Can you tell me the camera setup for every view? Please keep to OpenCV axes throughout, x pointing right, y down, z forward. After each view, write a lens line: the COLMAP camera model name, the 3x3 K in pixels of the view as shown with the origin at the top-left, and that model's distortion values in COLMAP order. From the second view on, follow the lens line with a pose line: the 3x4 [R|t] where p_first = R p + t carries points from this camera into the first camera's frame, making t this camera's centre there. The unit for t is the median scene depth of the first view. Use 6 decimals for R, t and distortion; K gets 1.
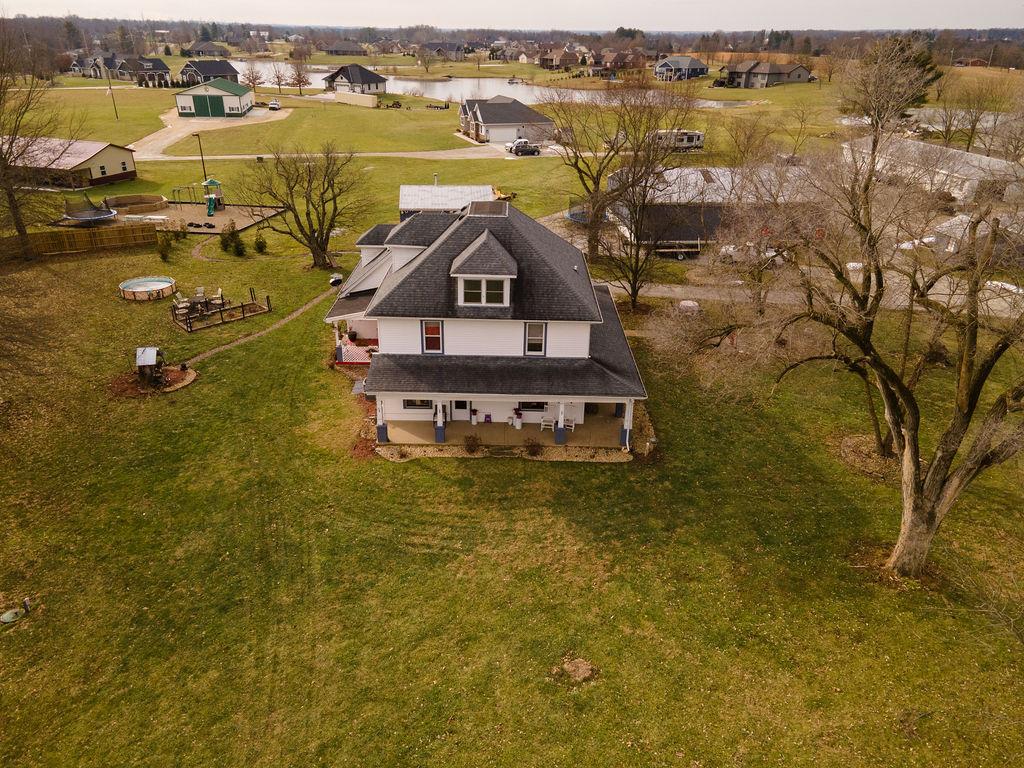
lens RADIAL K [[747.3, 0, 515.3], [0, 747.3, 367.6], [0, 0, 1]] dist [0.031347, 0.033902]
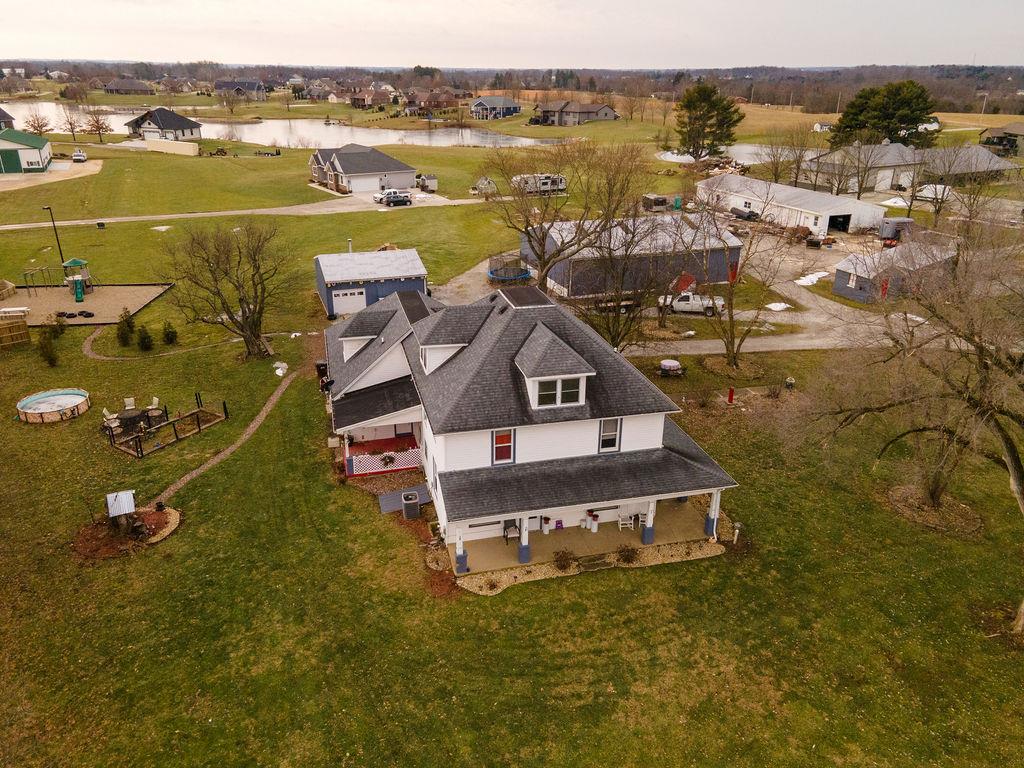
lens RADIAL K [[747.3, 0, 515.3], [0, 747.3, 367.6], [0, 0, 1]] dist [0.031347, 0.033902]
pose [[0.966761, -0.098353, 0.236007, -0.174086], [0.107778, 0.993799, -0.027341, -0.063298], [-0.231855, 0.051868, 0.971367, 0.065214]]
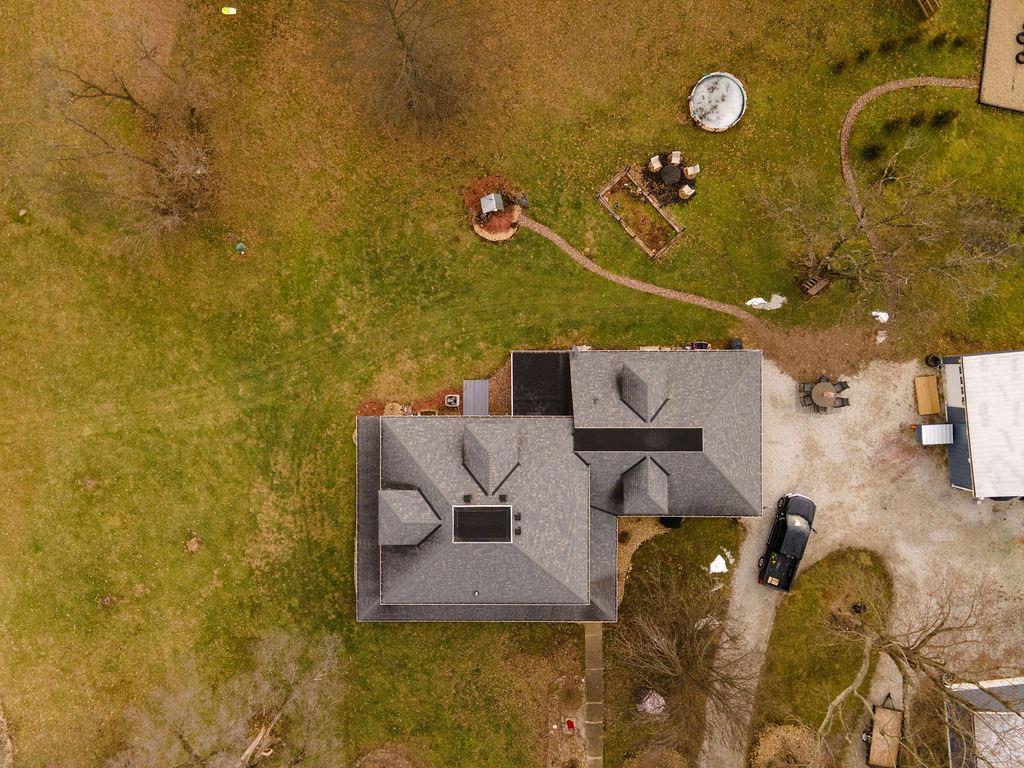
lens RADIAL K [[747.3, 0, 515.3], [0, 747.3, 367.6], [0, 0, 1]] dist [0.031347, 0.033902]
pose [[0.001151, 0.999954, 0.009530, -0.169511], [-0.408560, -0.008228, 0.912694, -0.743005], [0.912731, -0.004944, 0.408532, 0.387292]]
